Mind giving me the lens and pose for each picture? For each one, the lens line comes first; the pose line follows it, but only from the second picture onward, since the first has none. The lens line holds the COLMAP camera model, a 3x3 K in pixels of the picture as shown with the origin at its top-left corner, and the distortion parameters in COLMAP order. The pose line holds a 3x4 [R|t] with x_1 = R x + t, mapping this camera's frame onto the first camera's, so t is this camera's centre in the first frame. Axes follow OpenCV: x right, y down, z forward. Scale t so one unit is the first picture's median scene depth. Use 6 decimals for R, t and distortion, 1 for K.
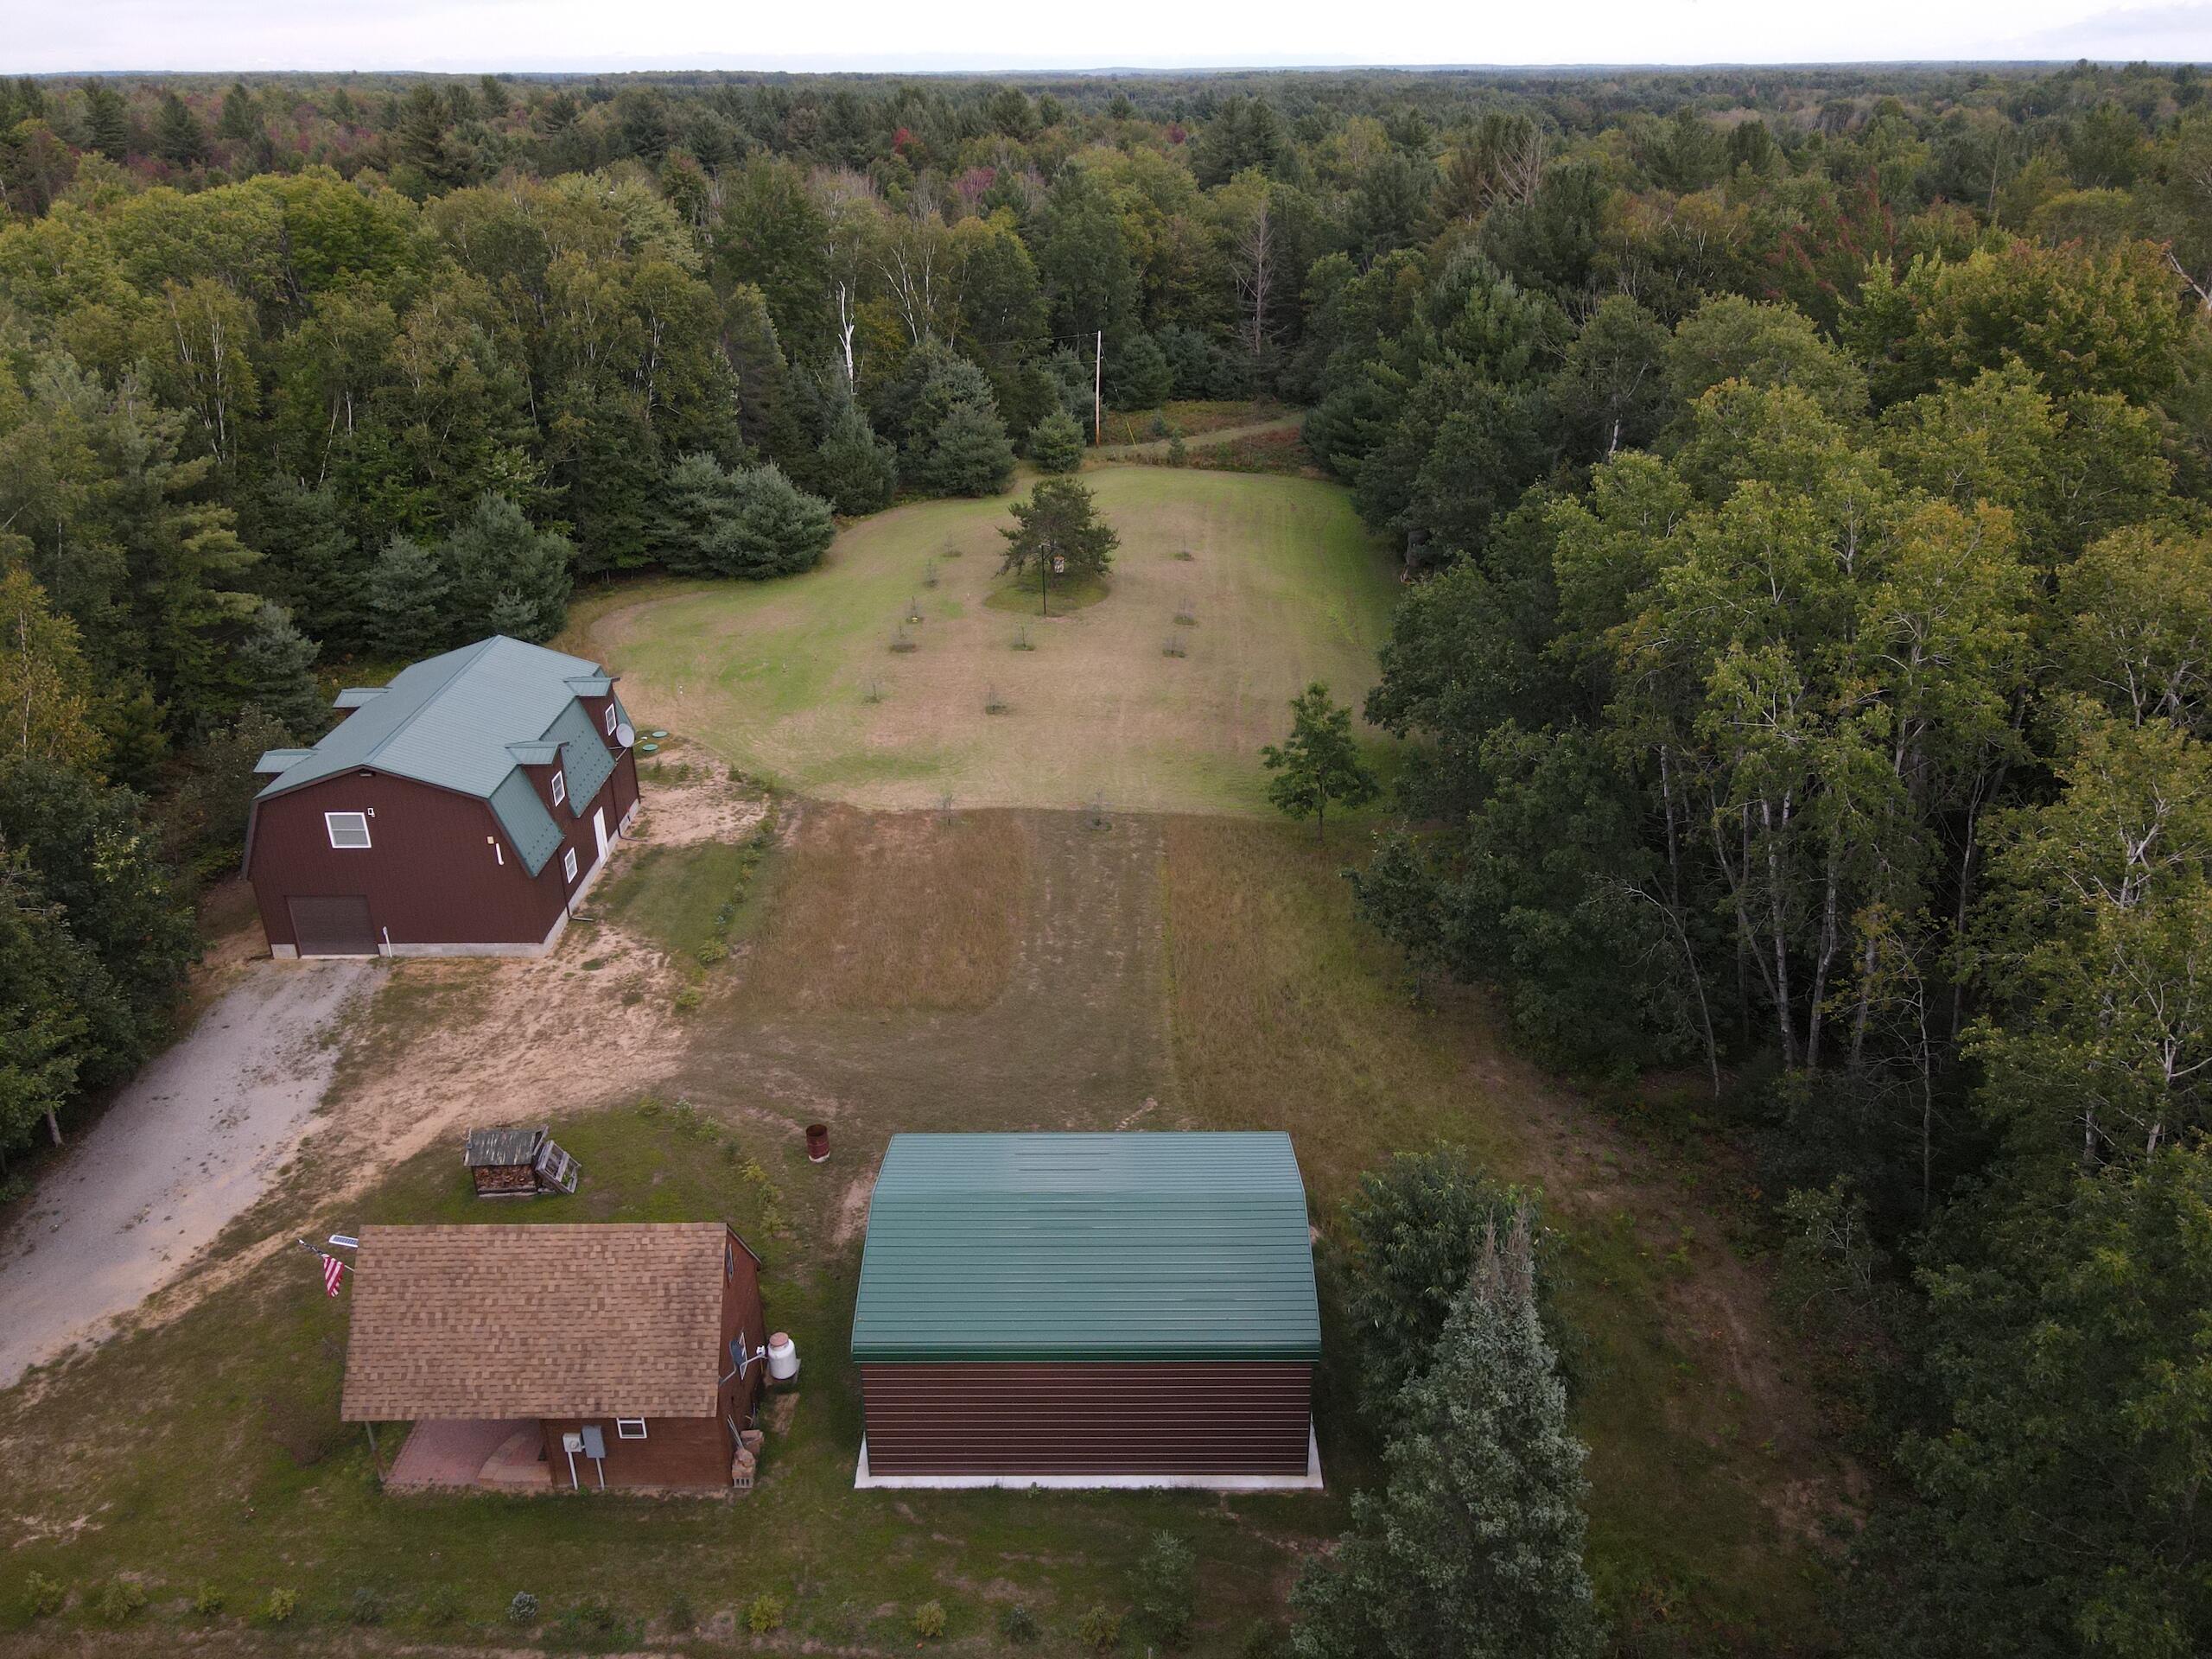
lens RADIAL K [[1560.7, 0, 1108.2], [0, 1560.7, 827.7], [0, 0, 1]] dist [0.005112, 0.000893]
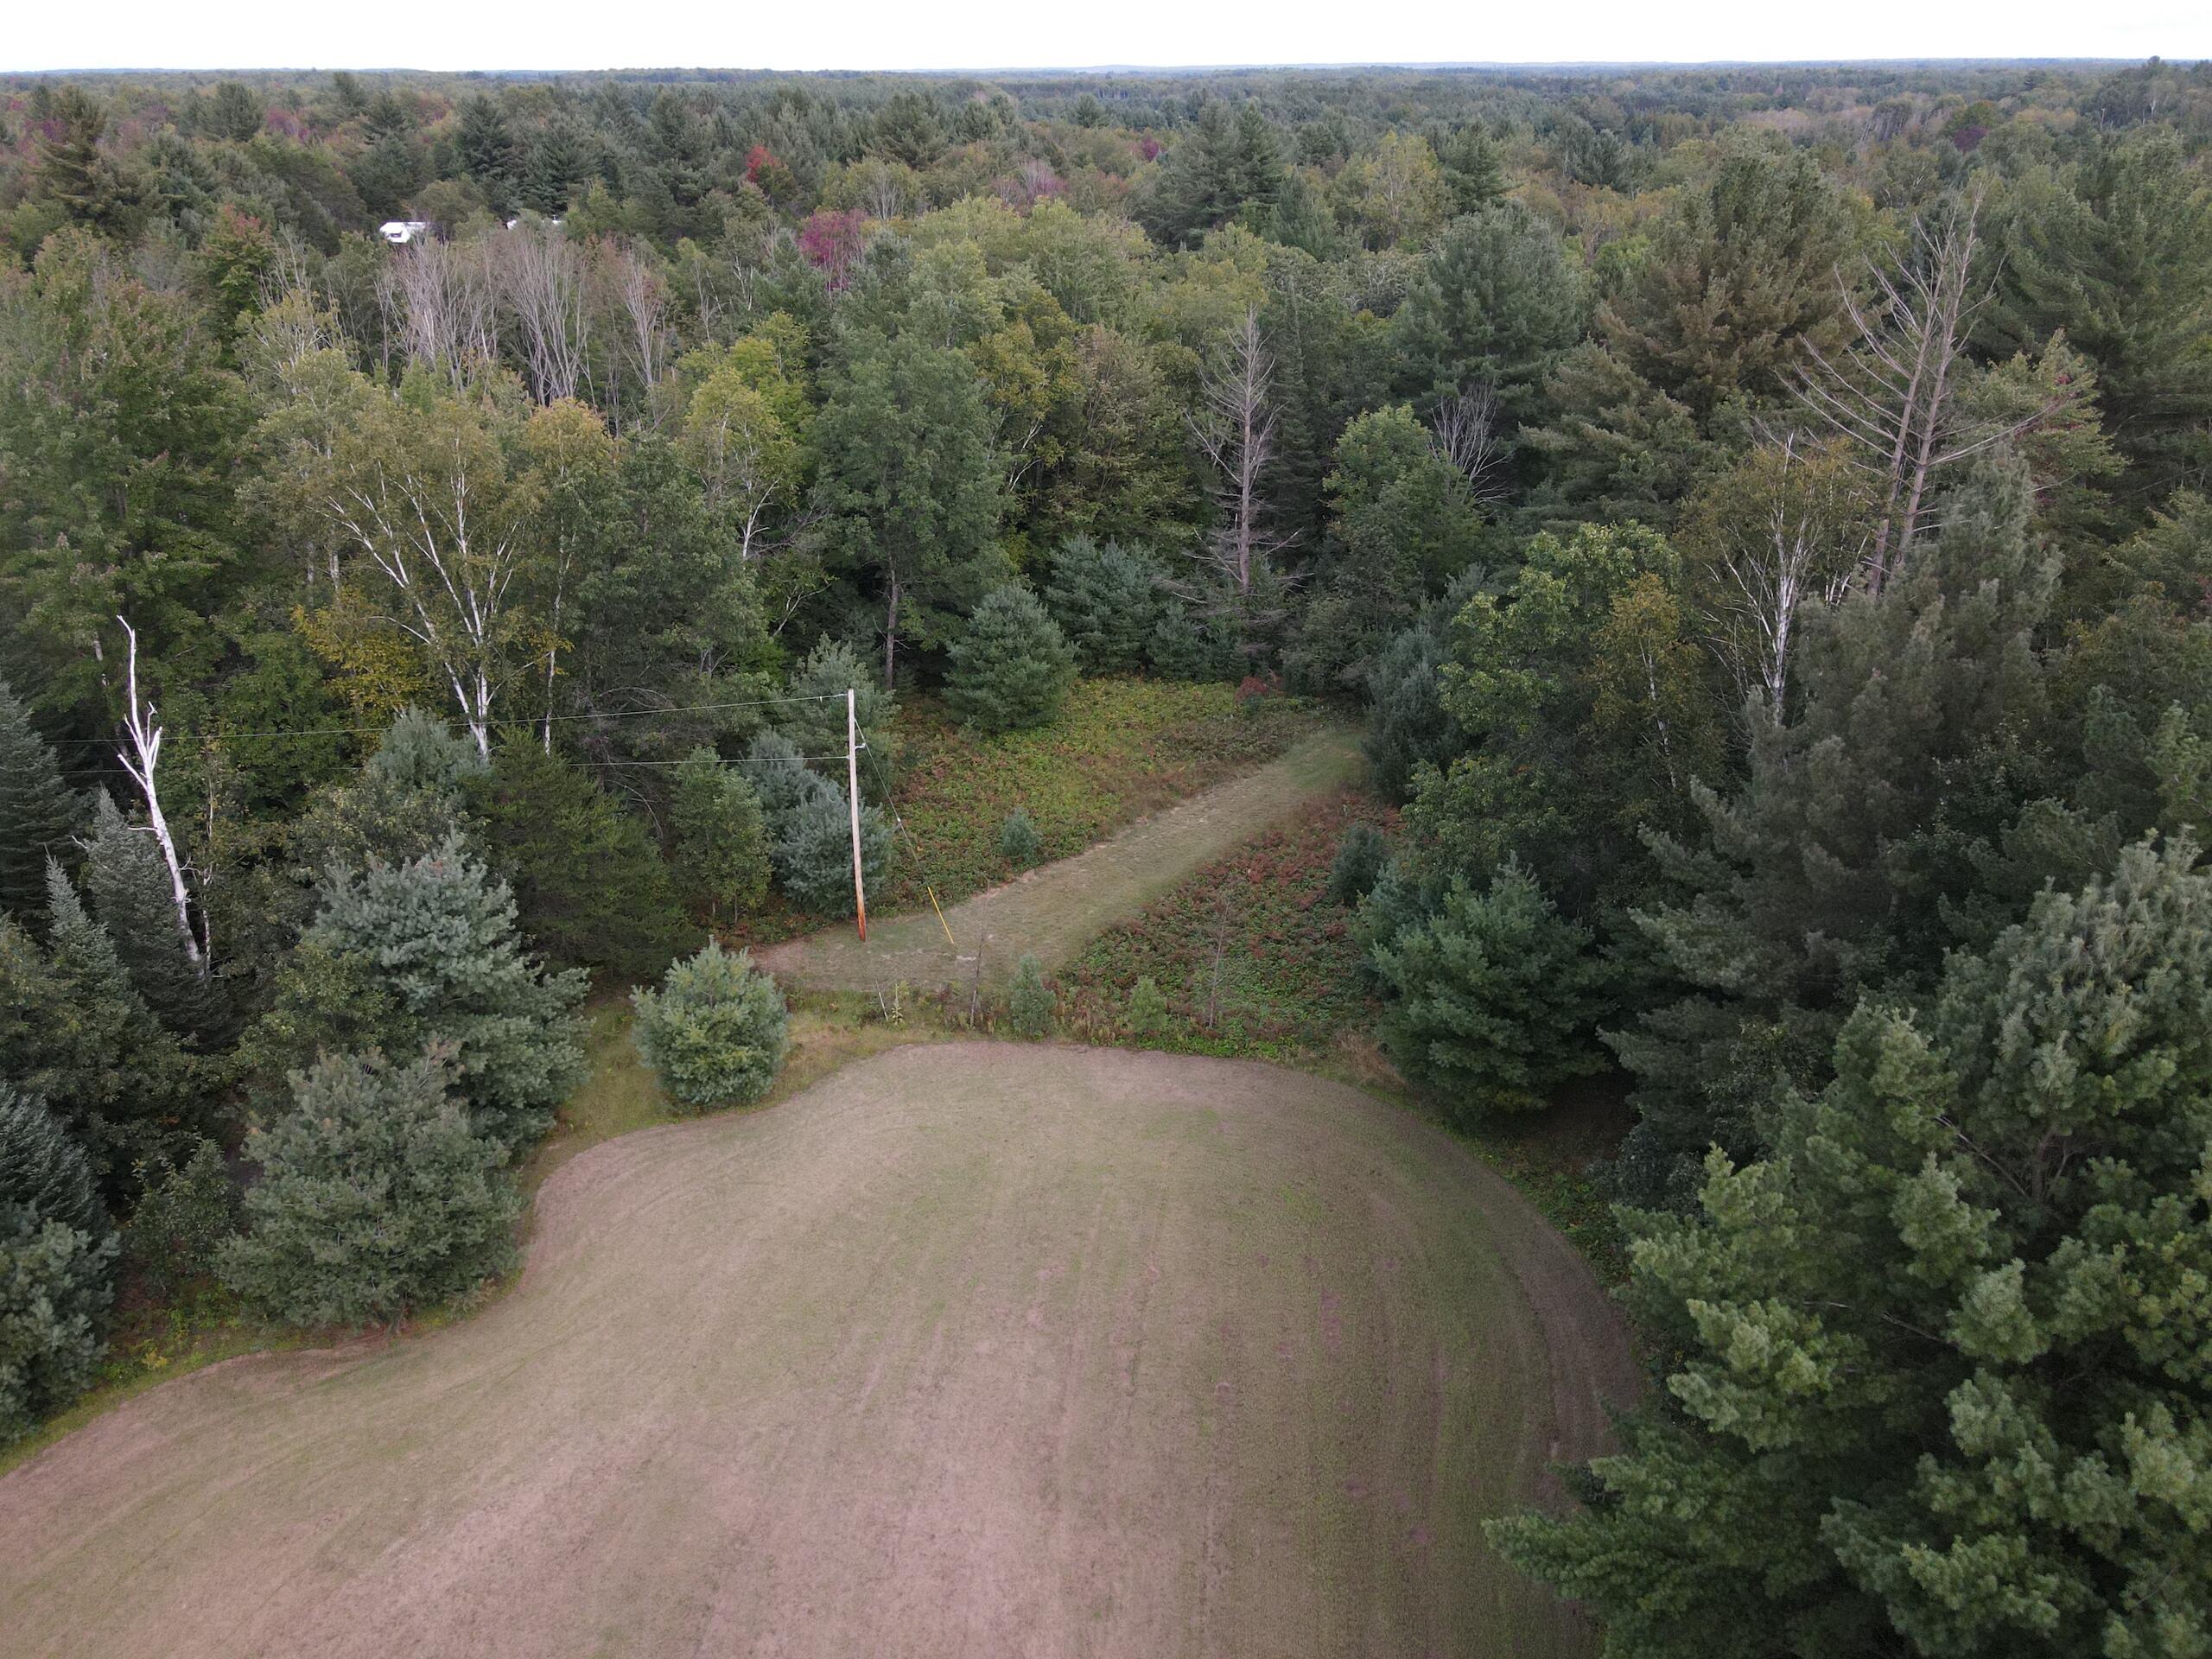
lens RADIAL K [[1560.7, 0, 1104.8], [0, 1560.7, 830.9], [0, 0, 1]] dist [0.005112, 0.000893]
pose [[0.999999, 0.000842, -0.001228, 0.041483], [-0.000838, 0.999996, 0.002832, -0.188197], [0.001231, -0.002831, 0.999995, 0.391463]]
